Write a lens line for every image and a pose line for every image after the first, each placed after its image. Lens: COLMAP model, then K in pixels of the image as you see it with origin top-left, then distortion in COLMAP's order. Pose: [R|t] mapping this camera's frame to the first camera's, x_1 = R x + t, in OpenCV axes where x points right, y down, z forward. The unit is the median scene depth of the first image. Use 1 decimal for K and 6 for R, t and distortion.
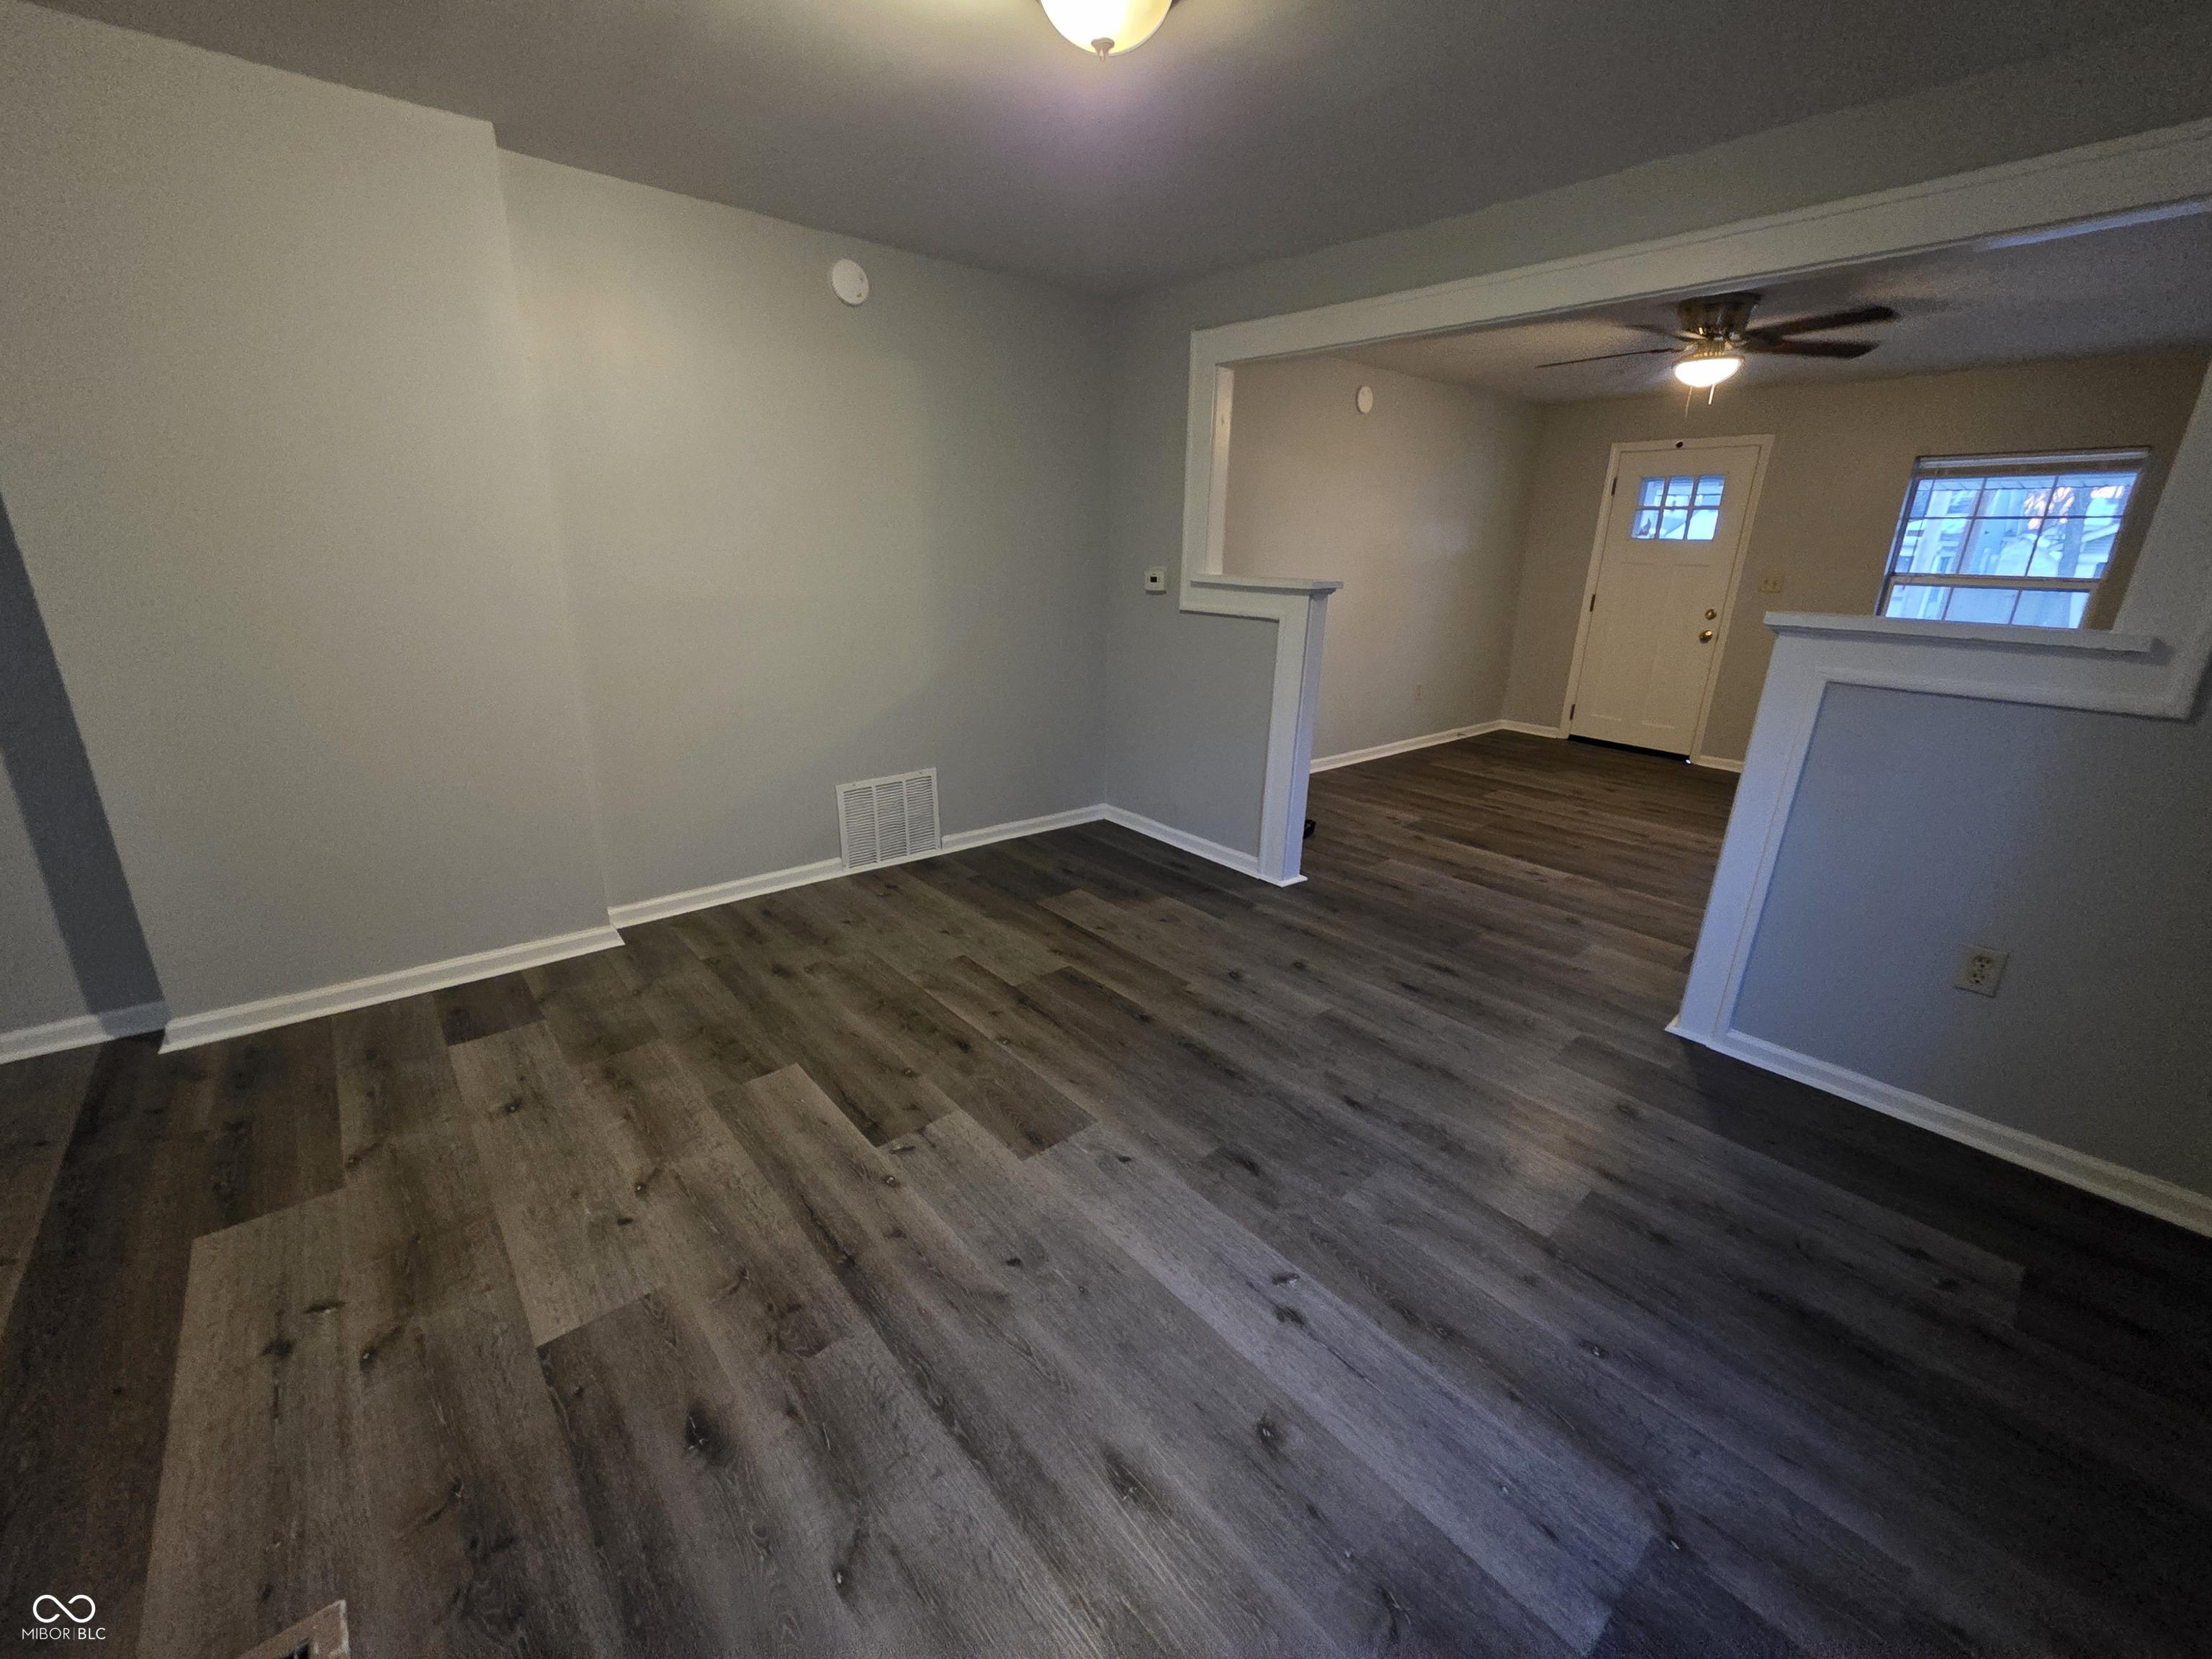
lens RADIAL K [[893.0, 0, 1111.3], [0, 893.0, 822.4], [0, 0, 1]] dist [0.002991, 0.001239]
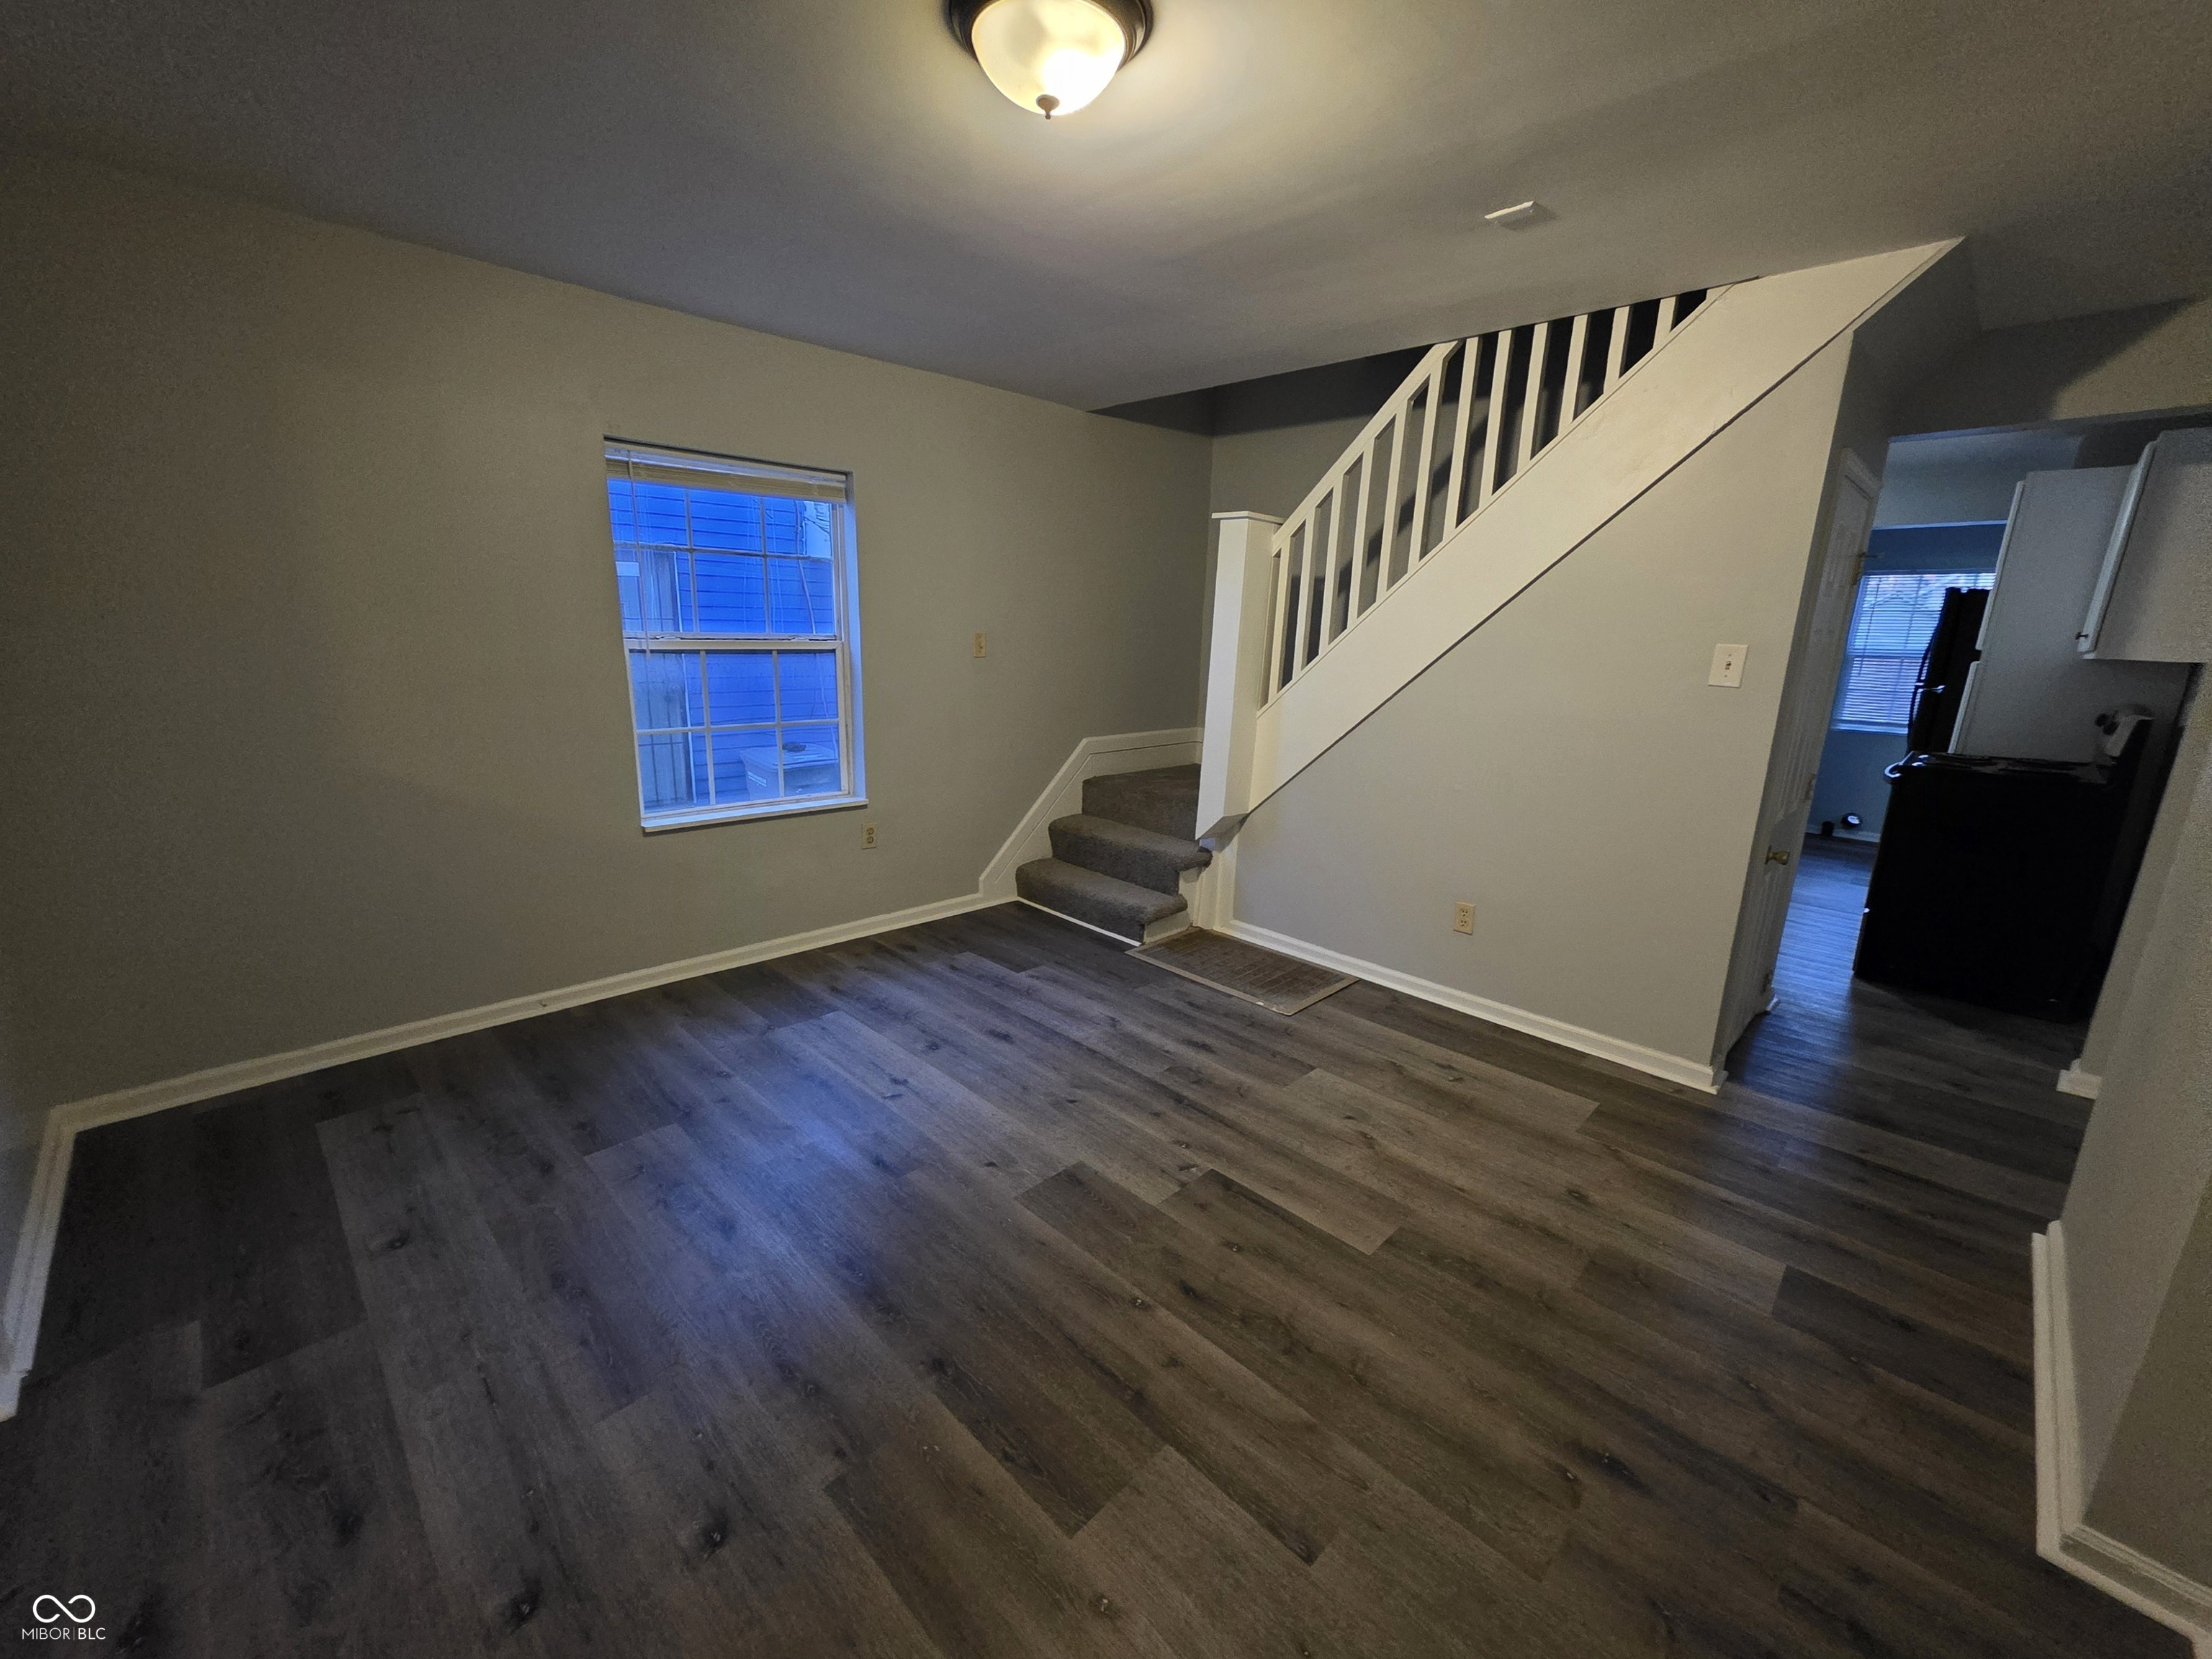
lens RADIAL K [[893.0, 0, 1102.9], [0, 893.0, 838.4], [0, 0, 1]] dist [0.002991, 0.001239]
pose [[-0.995777, -0.037250, -0.083907, -0.014098], [-0.075442, 0.852830, 0.516710, -0.509490], [0.052311, 0.520858, -0.852039, 1.568804]]
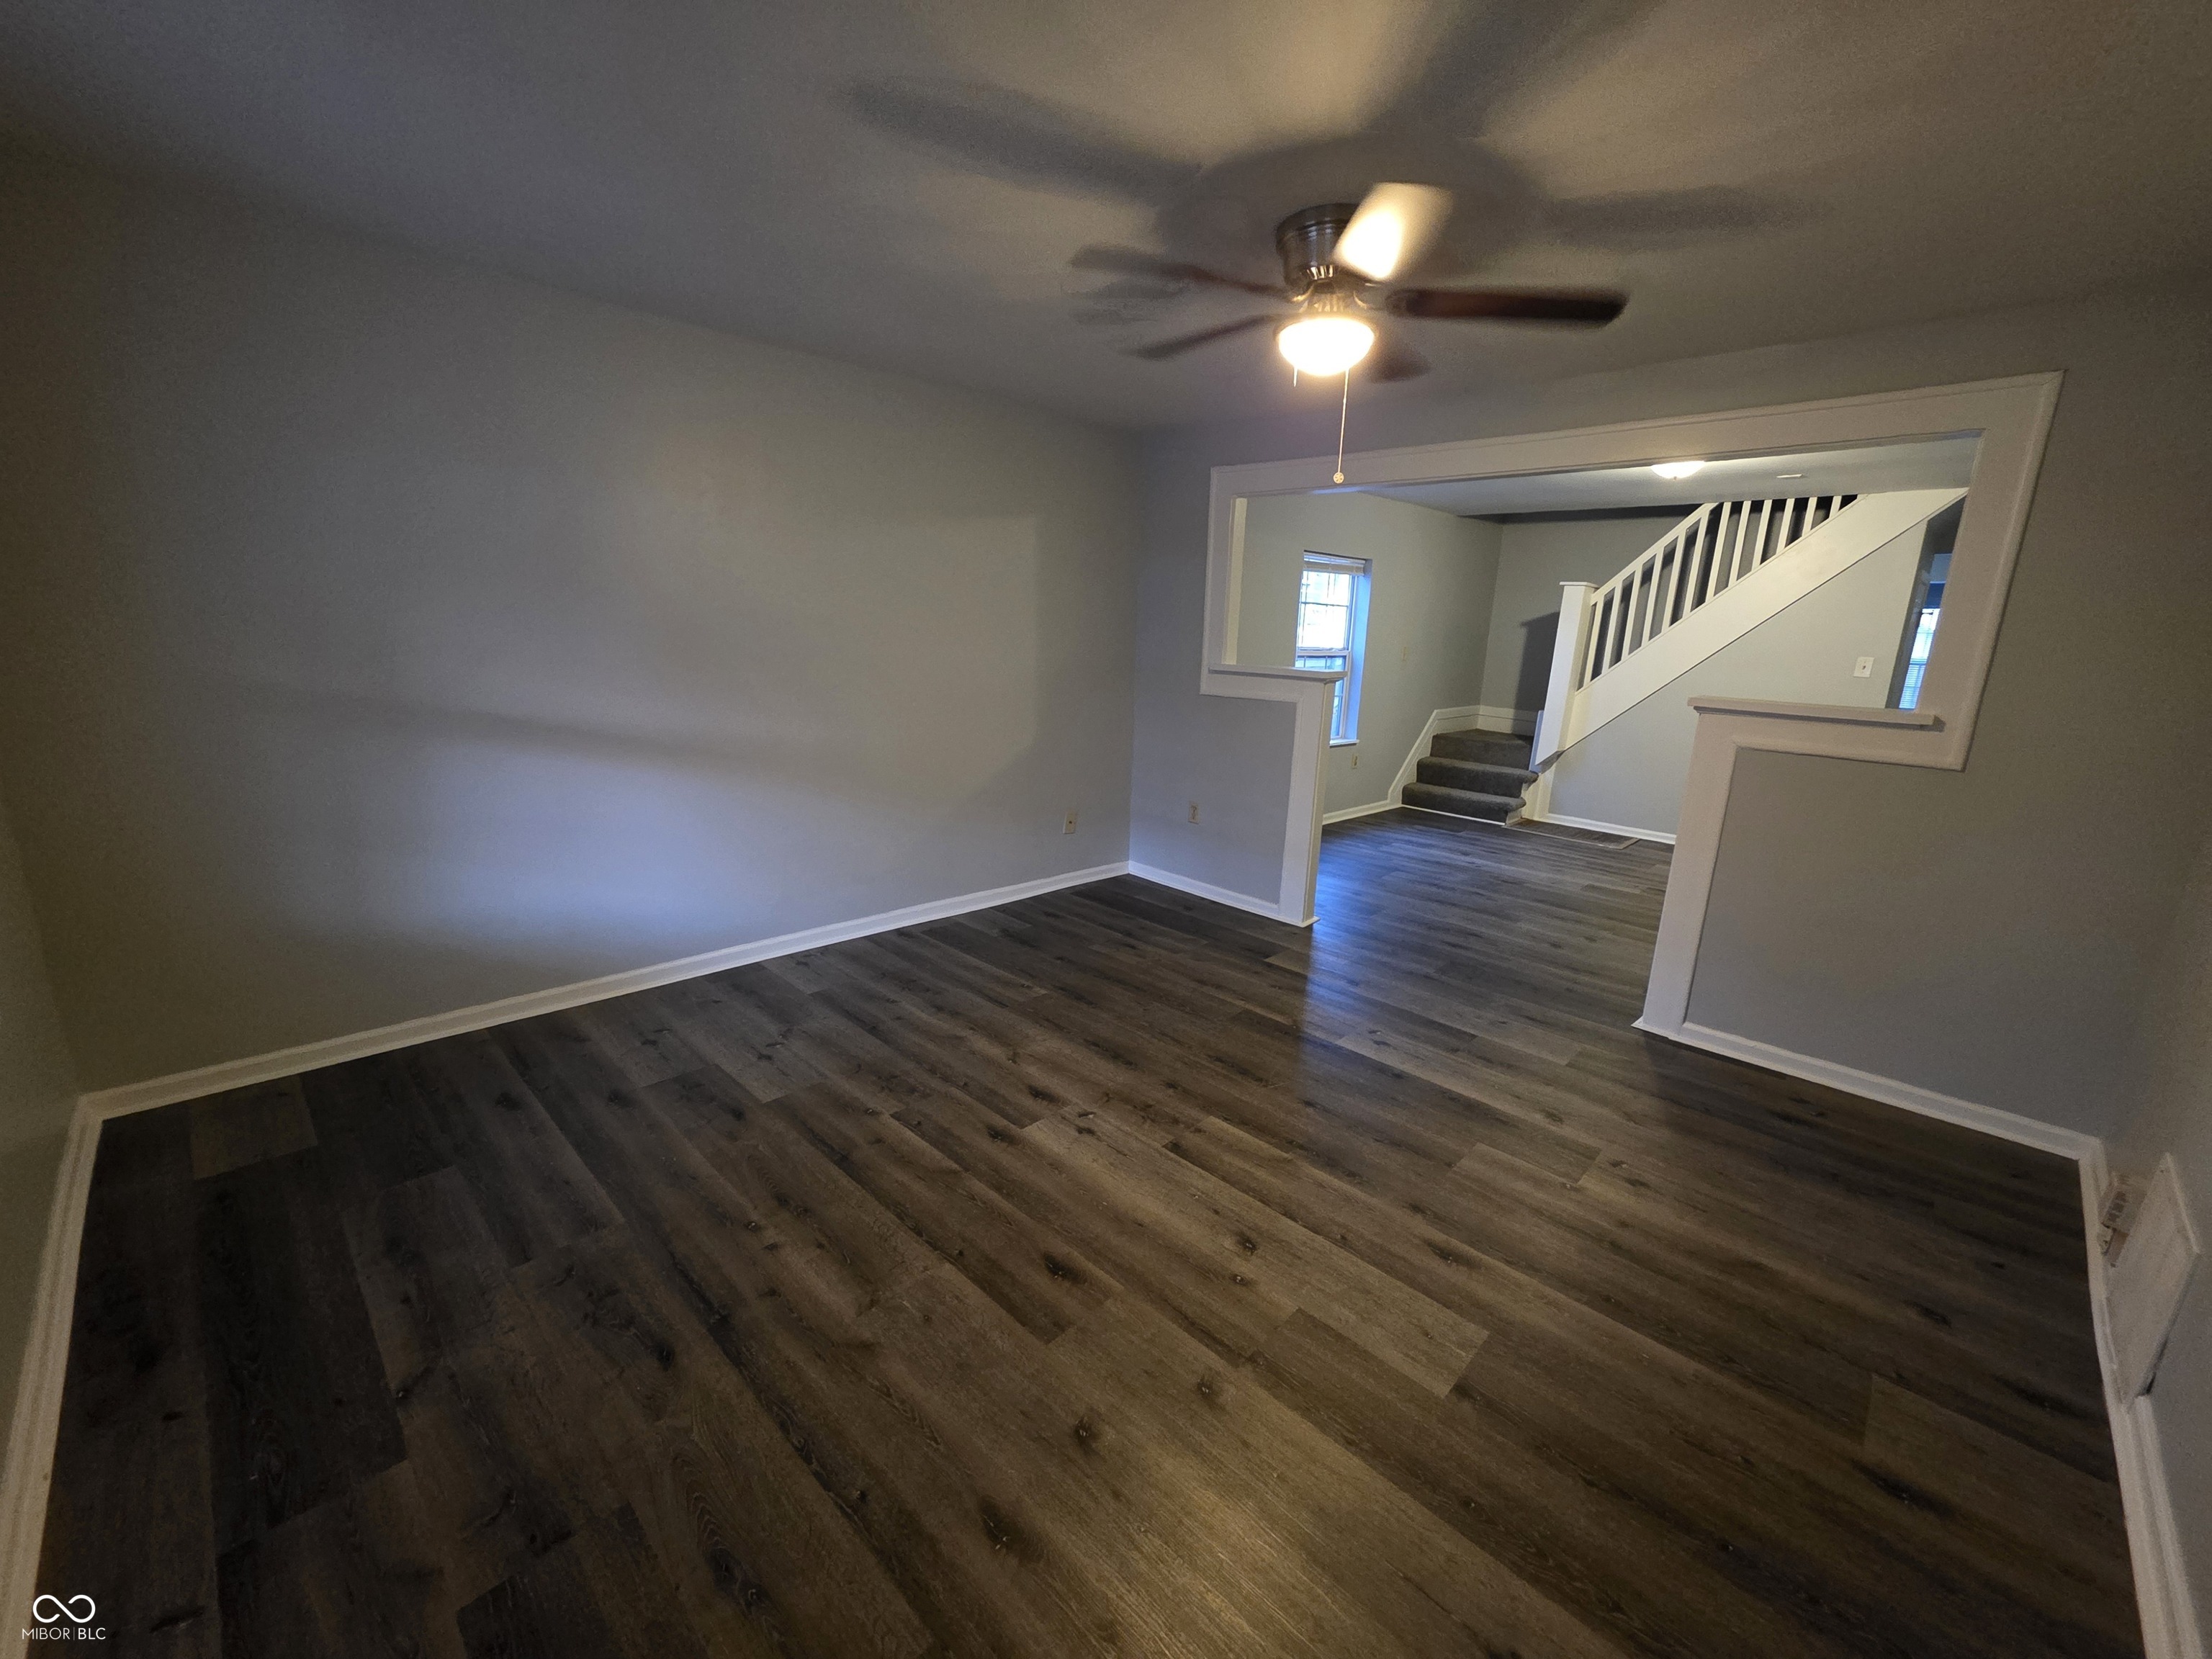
lens RADIAL K [[893.0, 0, 1105.4], [0, 893.0, 838.5], [0, 0, 1]] dist [0.002991, 0.001239]
pose [[-0.994092, -0.041695, -0.100211, 1.399618], [-0.087589, 0.853430, 0.513795, -0.846233], [0.064101, 0.519537, -0.852040, 2.724624]]
